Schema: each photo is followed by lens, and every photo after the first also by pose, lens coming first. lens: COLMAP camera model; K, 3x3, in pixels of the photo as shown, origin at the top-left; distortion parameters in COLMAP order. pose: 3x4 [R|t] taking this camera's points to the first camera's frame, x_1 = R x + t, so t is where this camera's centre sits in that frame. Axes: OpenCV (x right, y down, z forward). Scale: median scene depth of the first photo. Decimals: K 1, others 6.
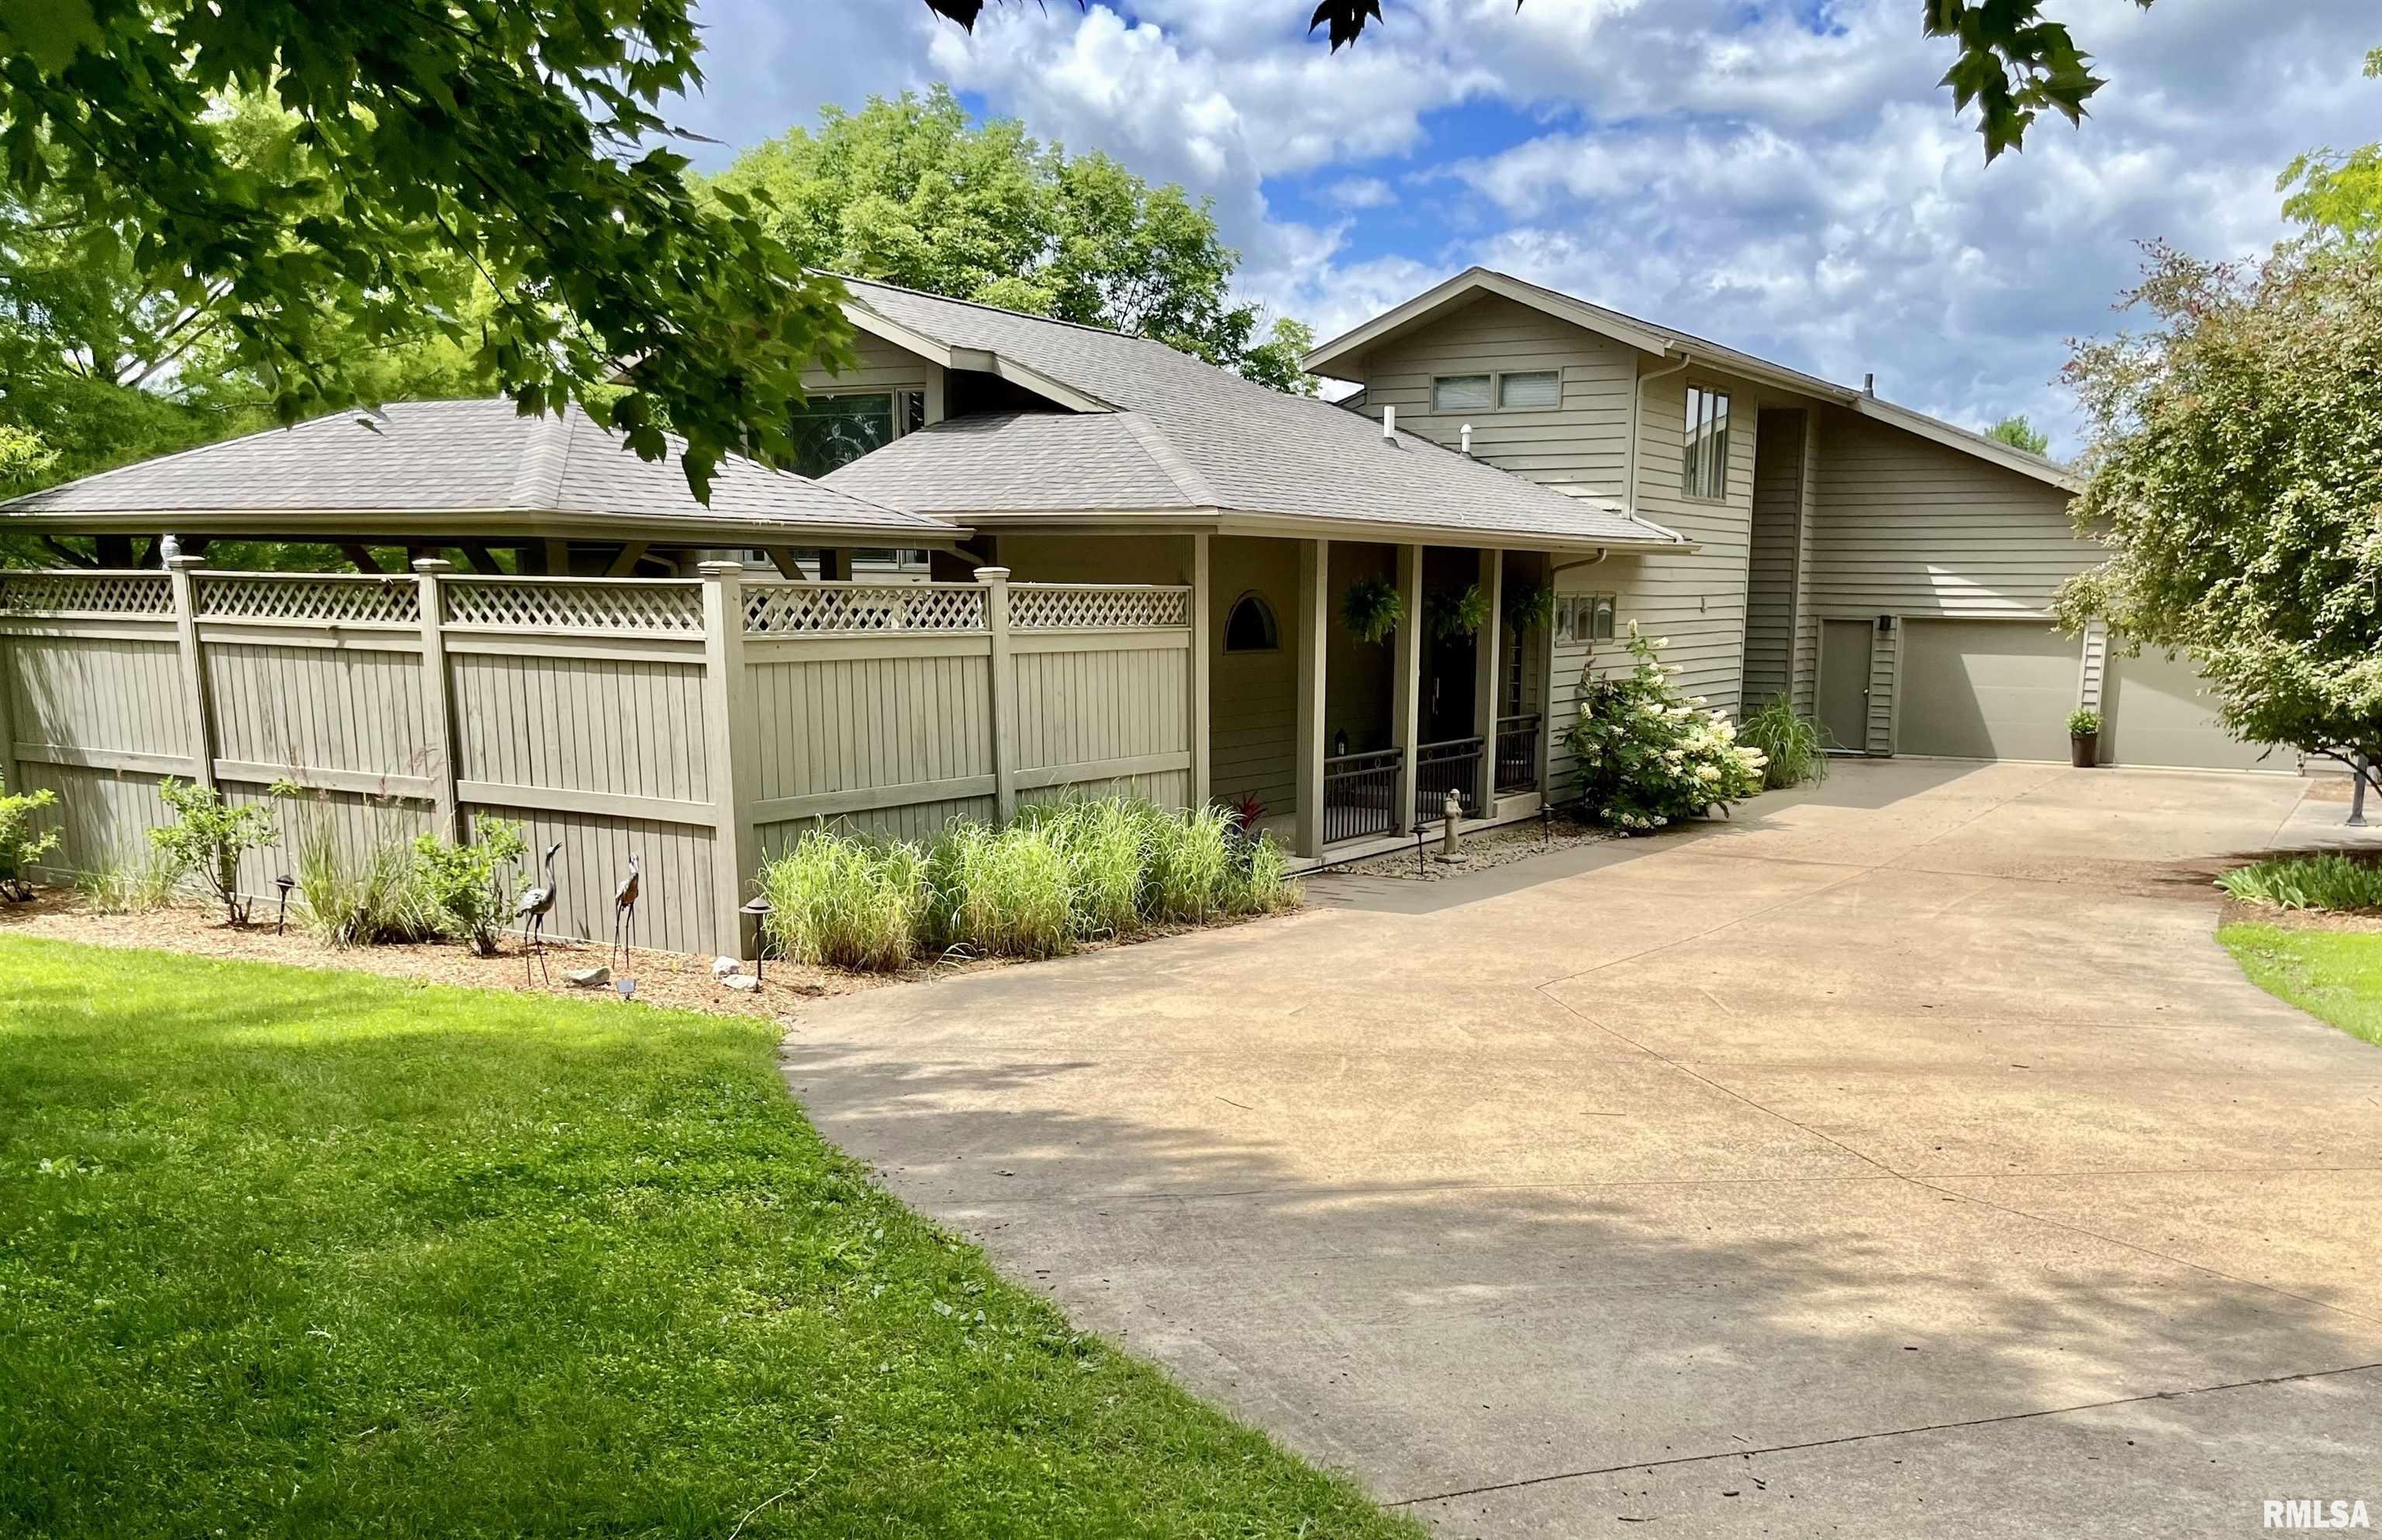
lens RADIAL K [[2048.2, 0, 1200.6], [0, 2048.2, 780.8], [0, 0, 1]] dist [0.029085, -0.009110]
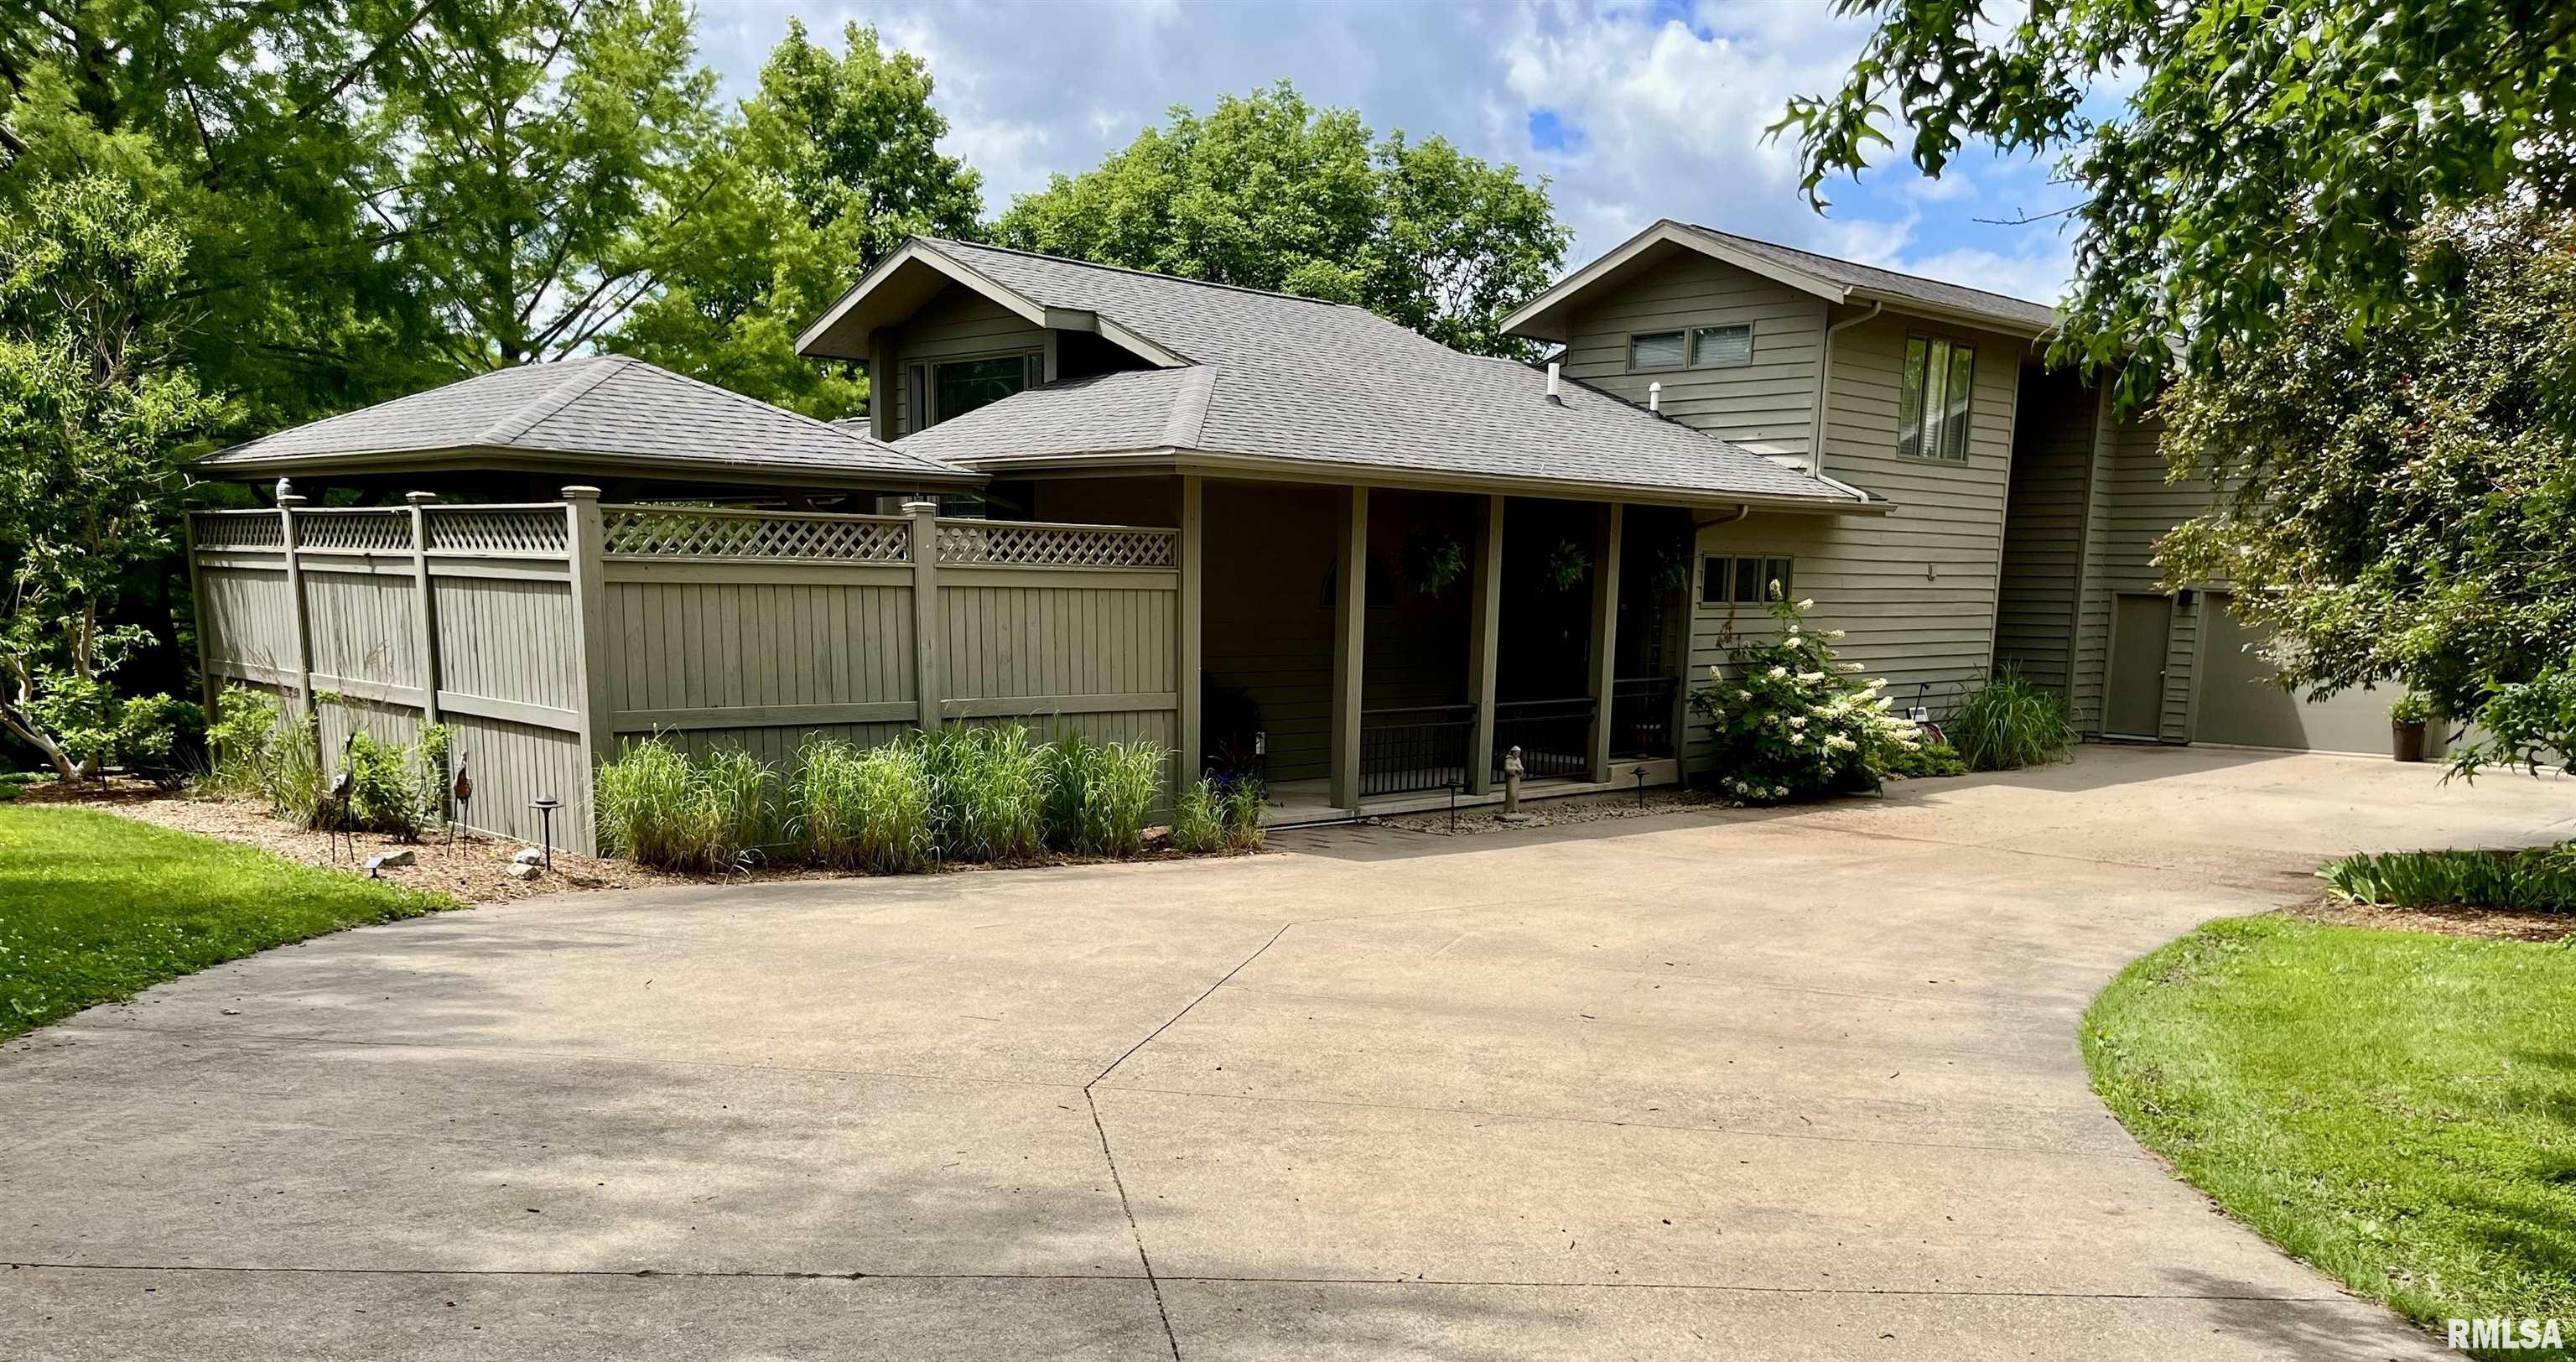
lens RADIAL K [[1981.5, 0, 1343.1], [0, 1981.5, 735.8], [0, 0, 1]] dist [0.010749, 0.027354]
pose [[0.961240, 0.028907, -0.274192, 0.306323], [-0.035844, 0.999151, -0.020322, 0.021551], [0.273372, 0.029362, 0.961460, 0.076166]]
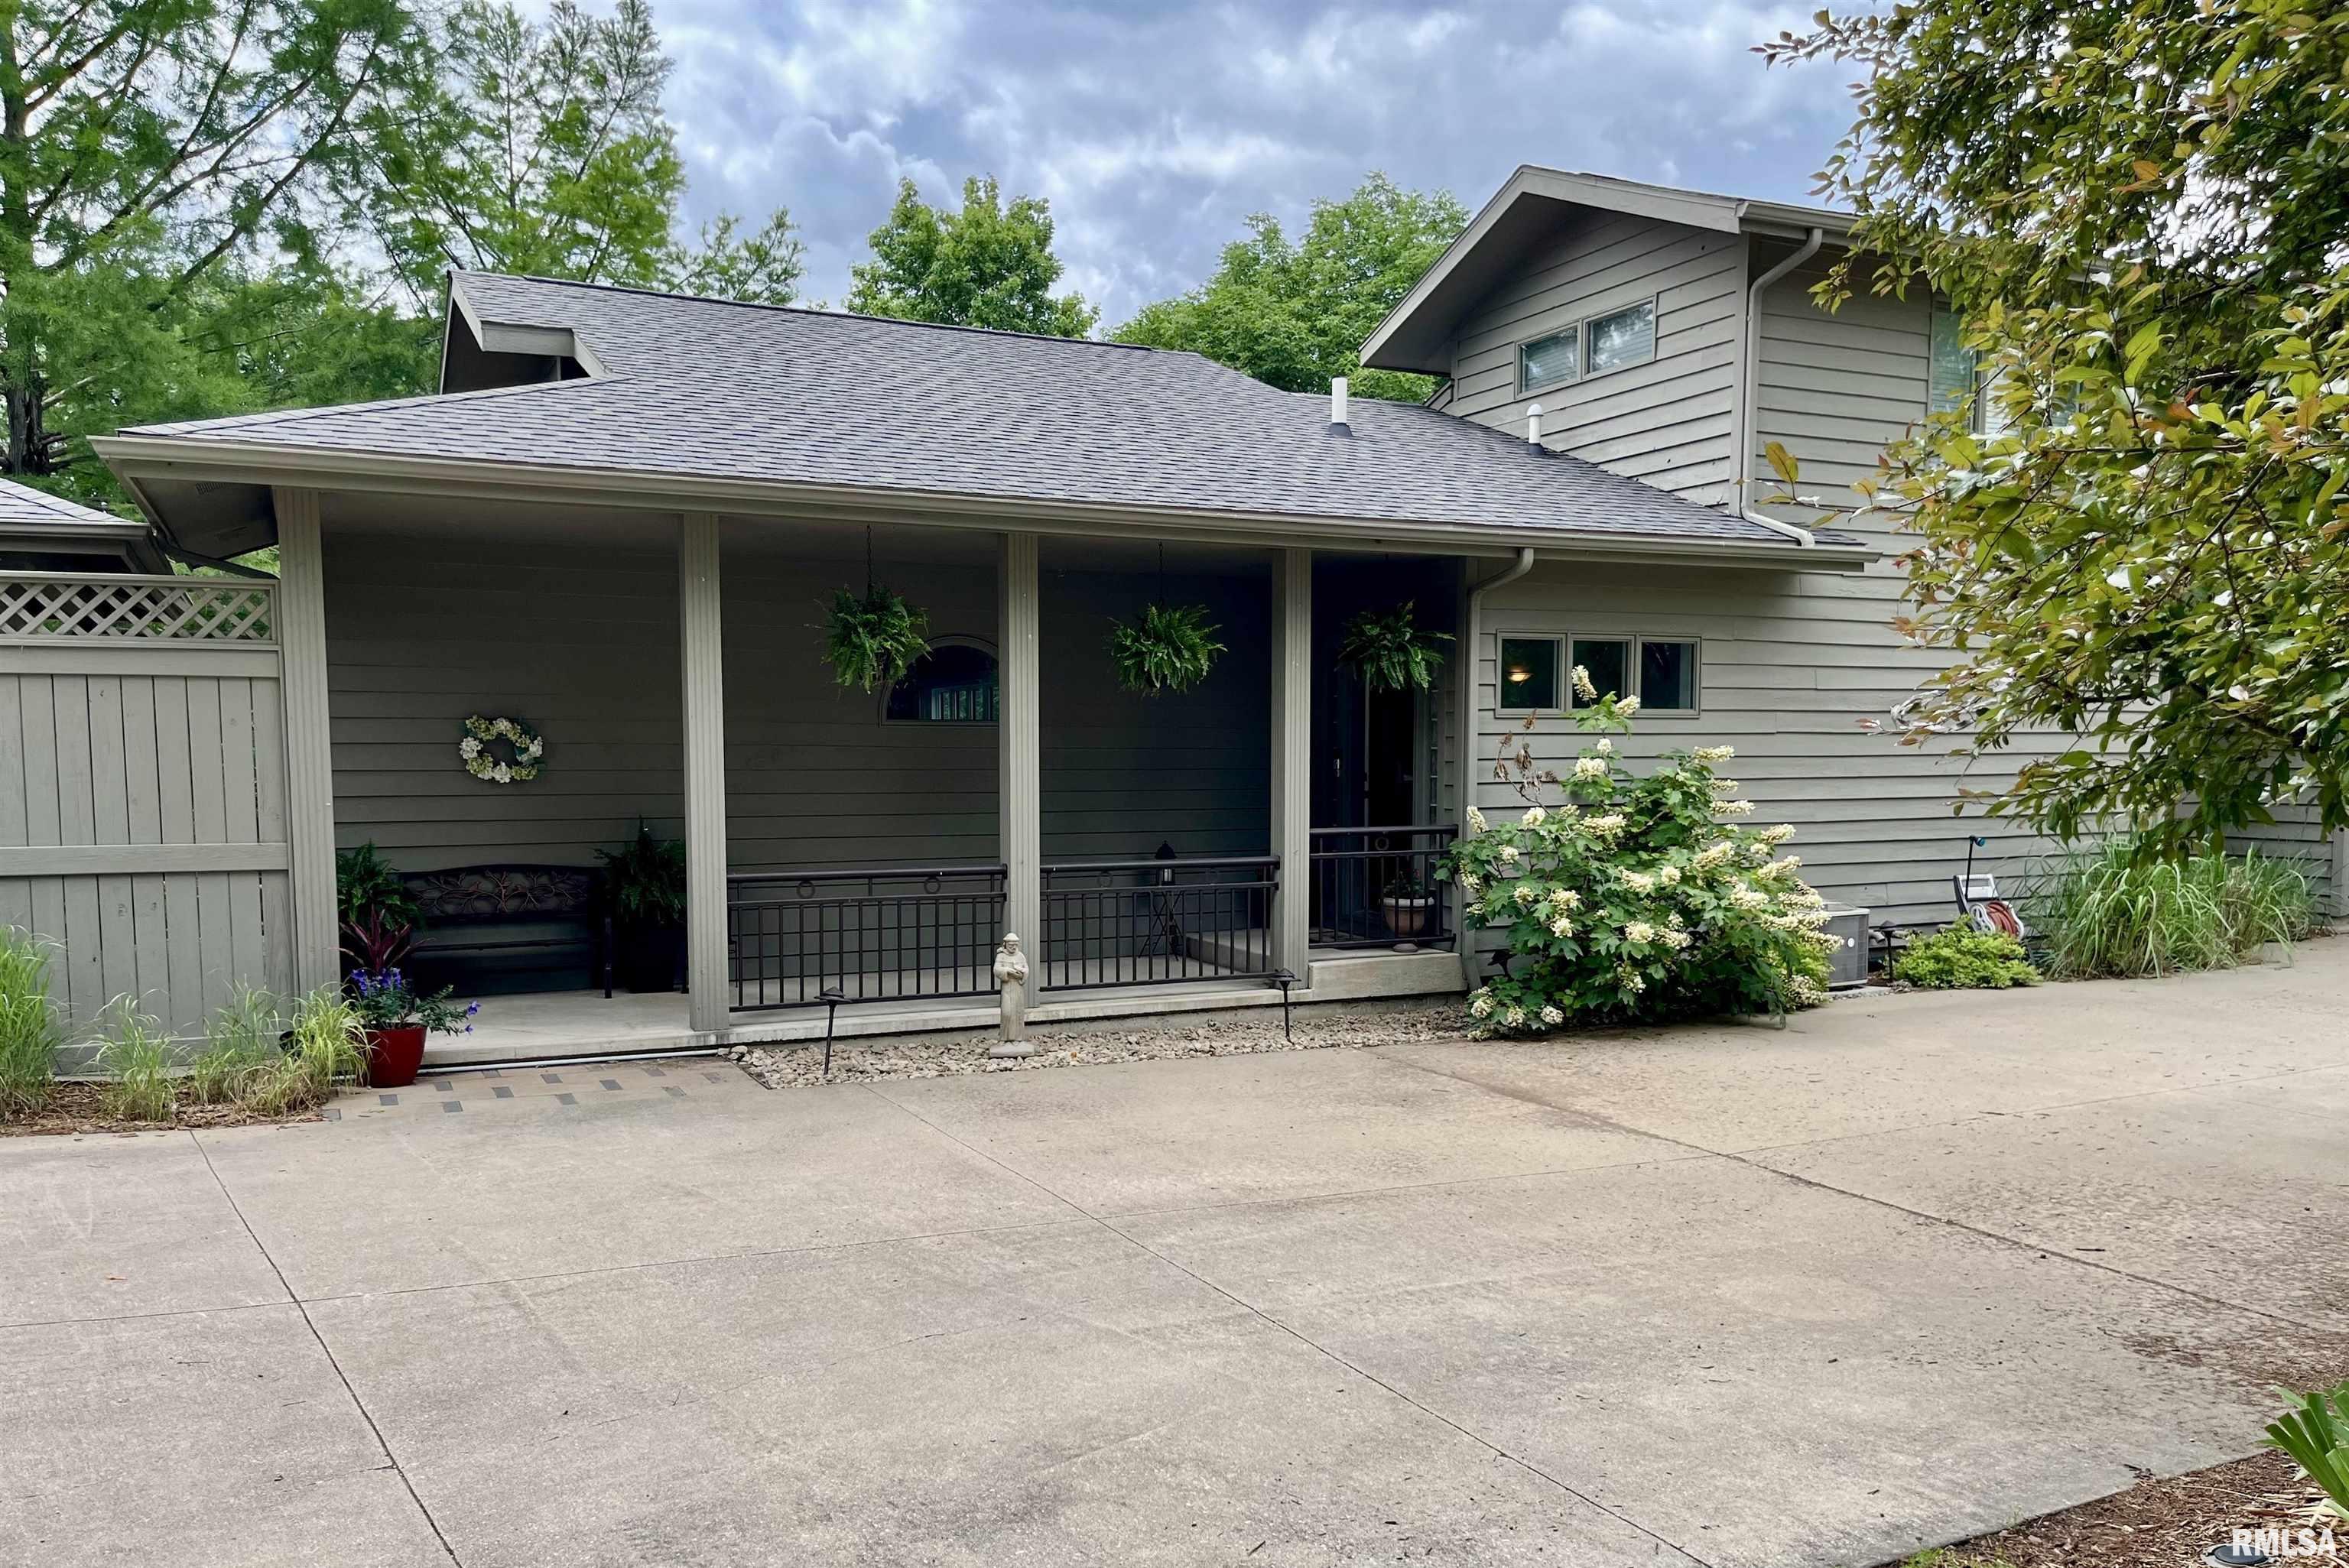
lens RADIAL K [[1699.1, 0, 1251.0], [0, 1699.1, 752.4], [0, 0, 1]] dist [0.063785, 0.002987]
pose [[0.814395, -0.010469, -0.580217, 0.467981], [-0.050697, 0.994731, -0.089107, -0.006758], [0.578093, 0.101984, 0.809573, 0.626000]]
